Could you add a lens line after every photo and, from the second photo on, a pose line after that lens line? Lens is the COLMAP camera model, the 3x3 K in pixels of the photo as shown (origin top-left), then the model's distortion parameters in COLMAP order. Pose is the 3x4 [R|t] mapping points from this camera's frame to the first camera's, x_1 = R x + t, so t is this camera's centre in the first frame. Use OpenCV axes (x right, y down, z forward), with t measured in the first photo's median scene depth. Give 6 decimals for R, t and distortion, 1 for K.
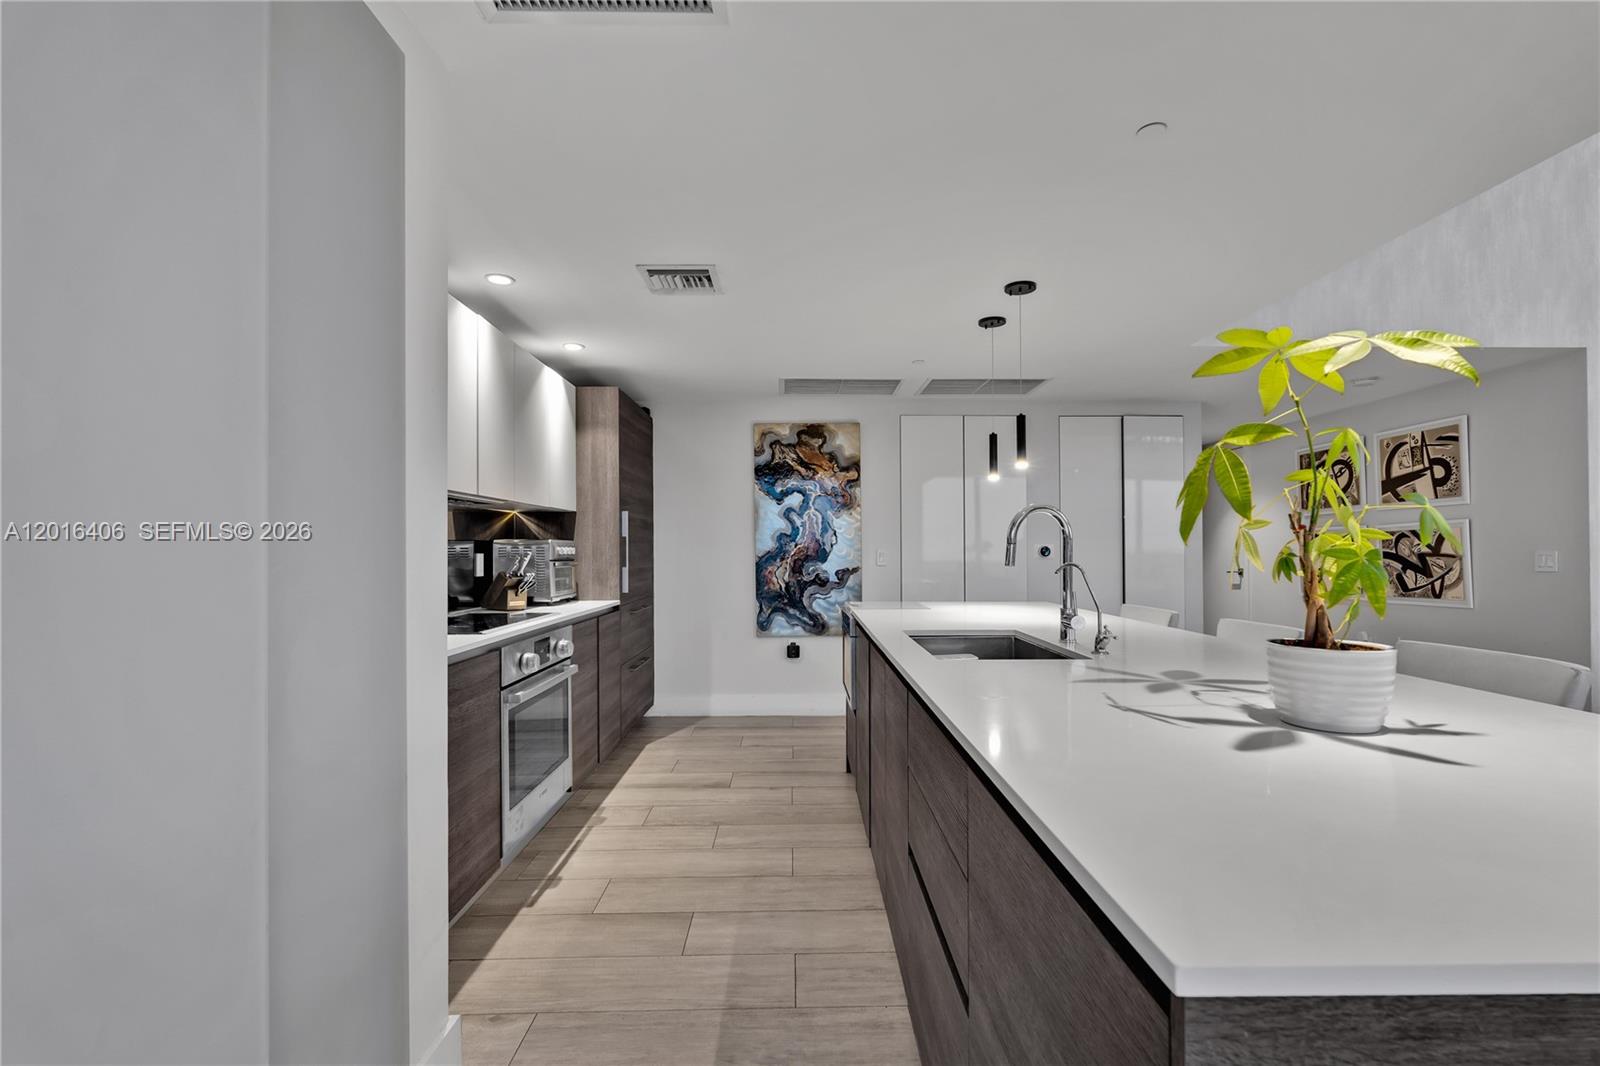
lens RADIAL K [[707.6, 0, 804.2], [0, 707.6, 540.2], [0, 0, 1]] dist [-0.002689, 0.000100]
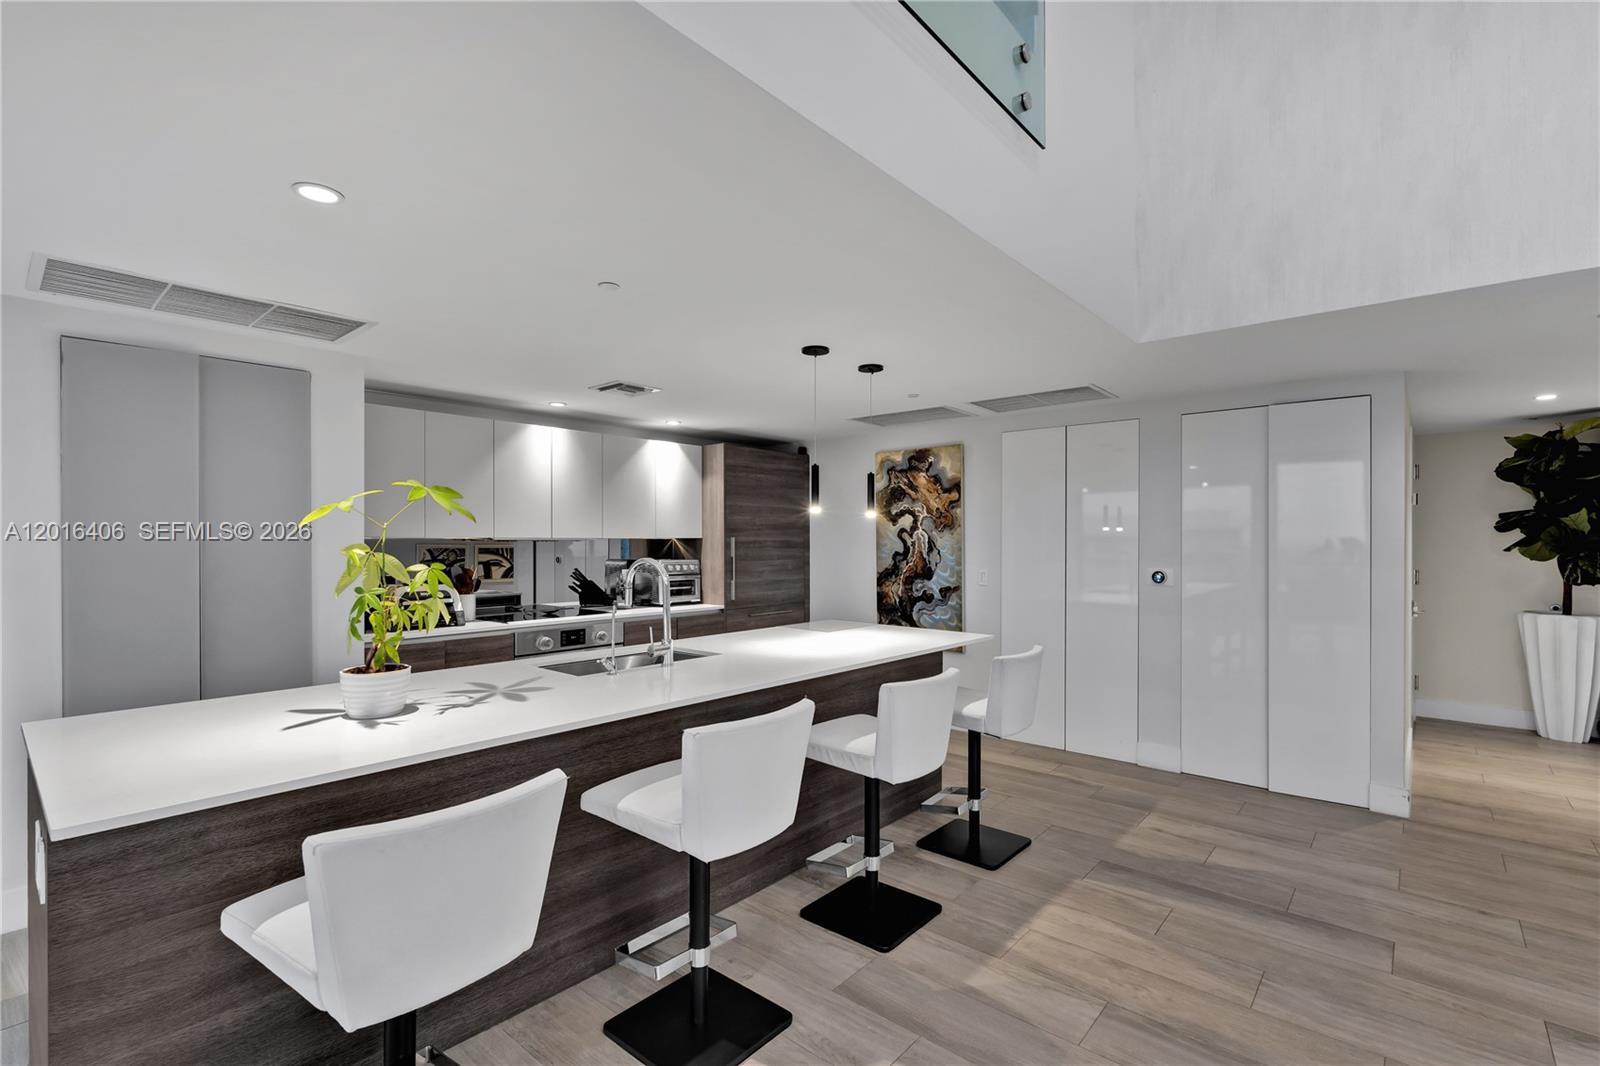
lens RADIAL K [[724.3, 0, 817.7], [0, 724.3, 545.9], [0, 0, 1]] dist [-0.001200, 0.000260]
pose [[0.758295, 0.007587, -0.651868, 0.604111], [0.006278, 0.999801, 0.018940, -0.041004], [0.651881, -0.018454, 0.758096, 0.074351]]
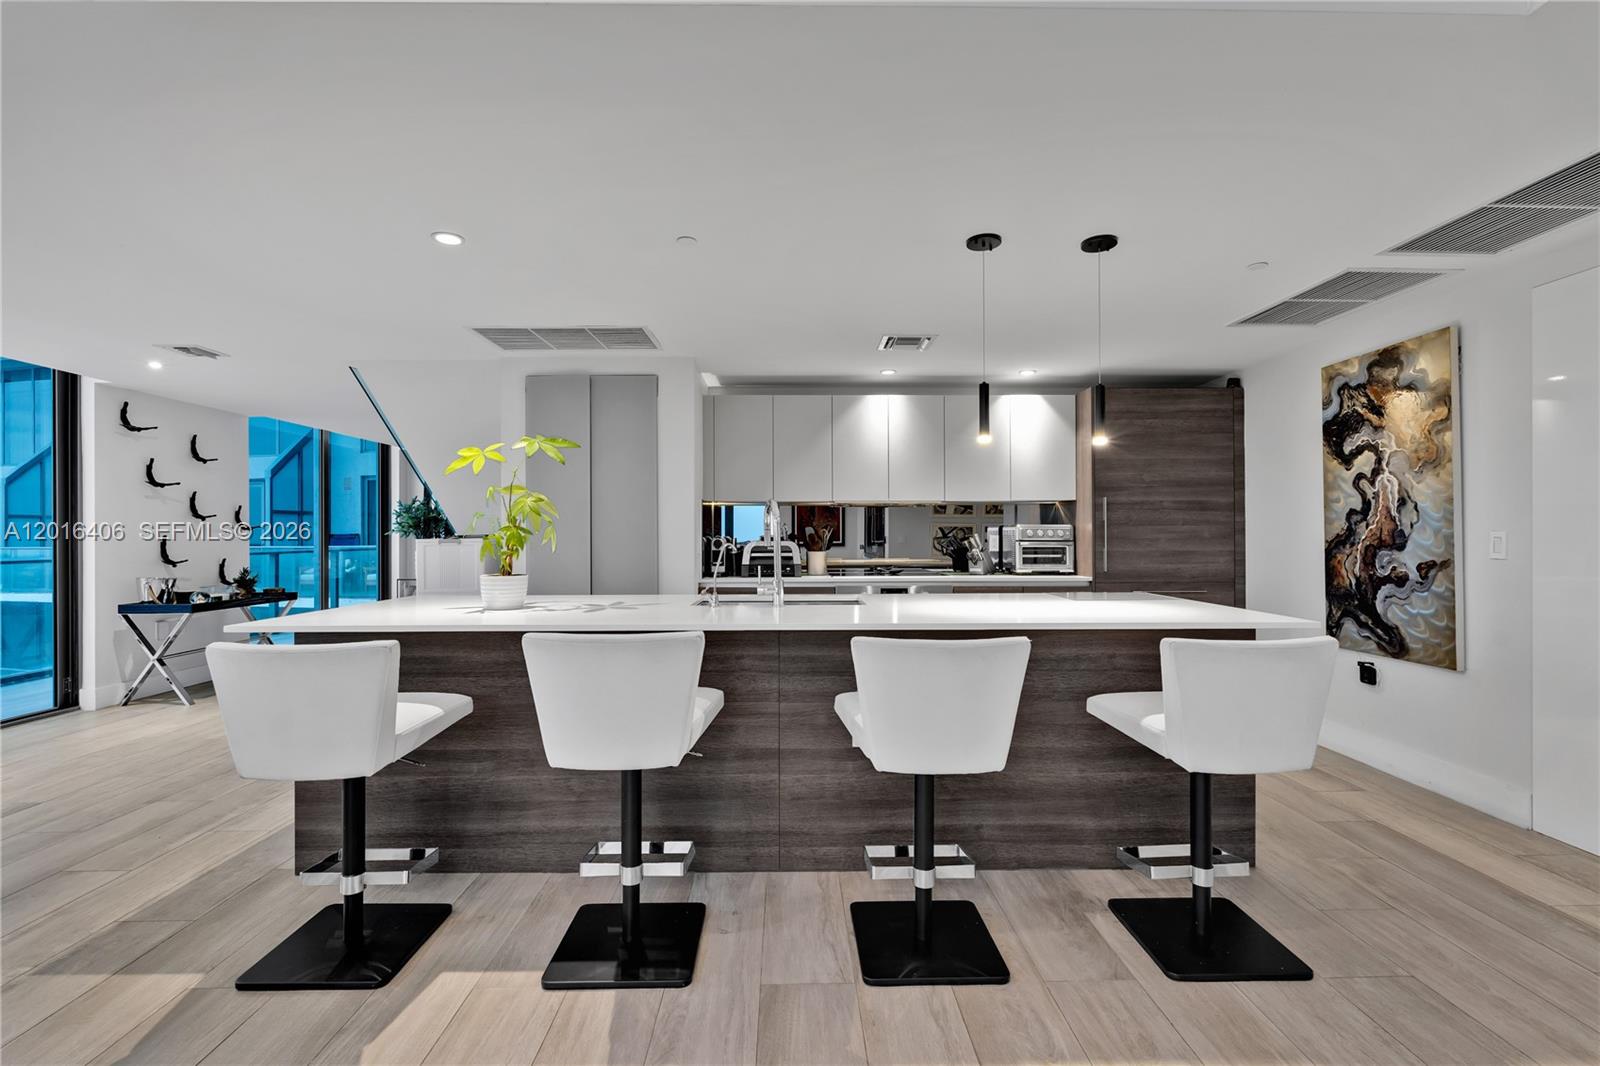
lens RADIAL K [[707.6, 0, 802.8], [0, 707.6, 534.8], [0, 0, 1]] dist [-0.002689, 0.000100]
pose [[0.013273, 0.004050, -0.999904, 0.689034], [0.017209, 0.999843, 0.004278, 0.003531], [0.999764, -0.017265, 0.013201, 0.424276]]
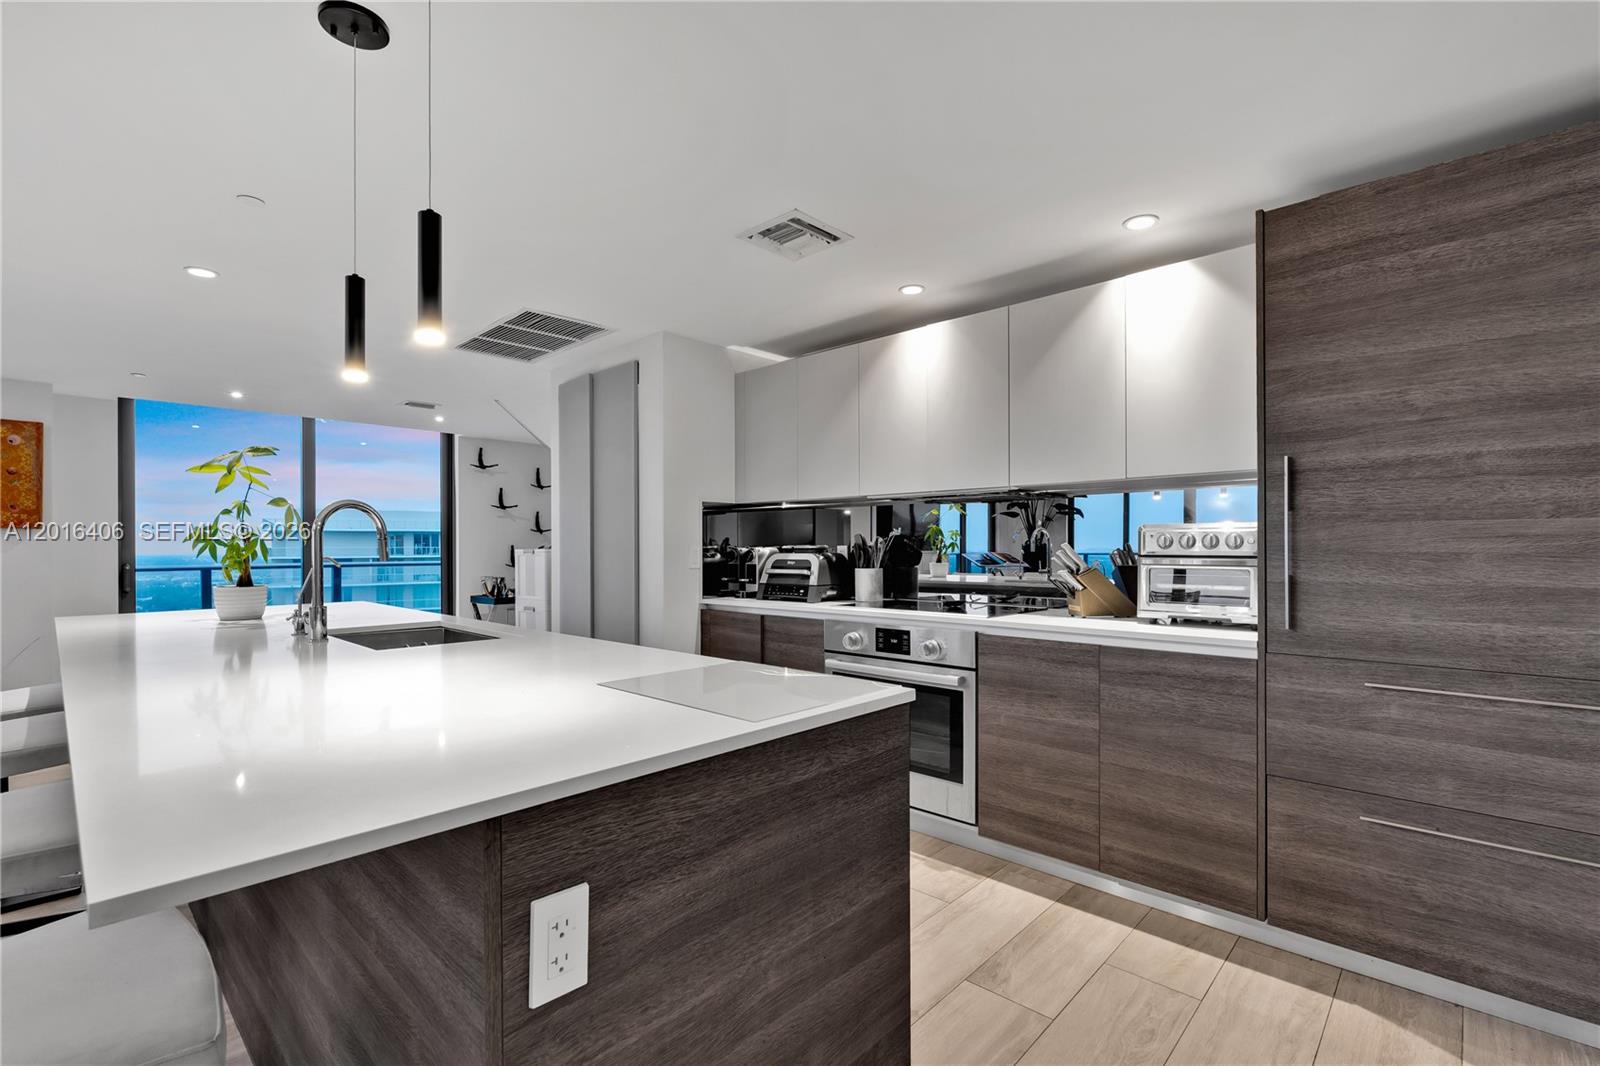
lens RADIAL K [[724.3, 0, 819.4], [0, 724.3, 546.2], [0, 0, 1]] dist [-0.001200, 0.000260]
pose [[-0.685759, 0.008157, -0.727783, 0.258120], [0.018205, 0.999817, -0.005948, 0.012908], [0.727601, -0.017328, -0.685782, 0.907813]]
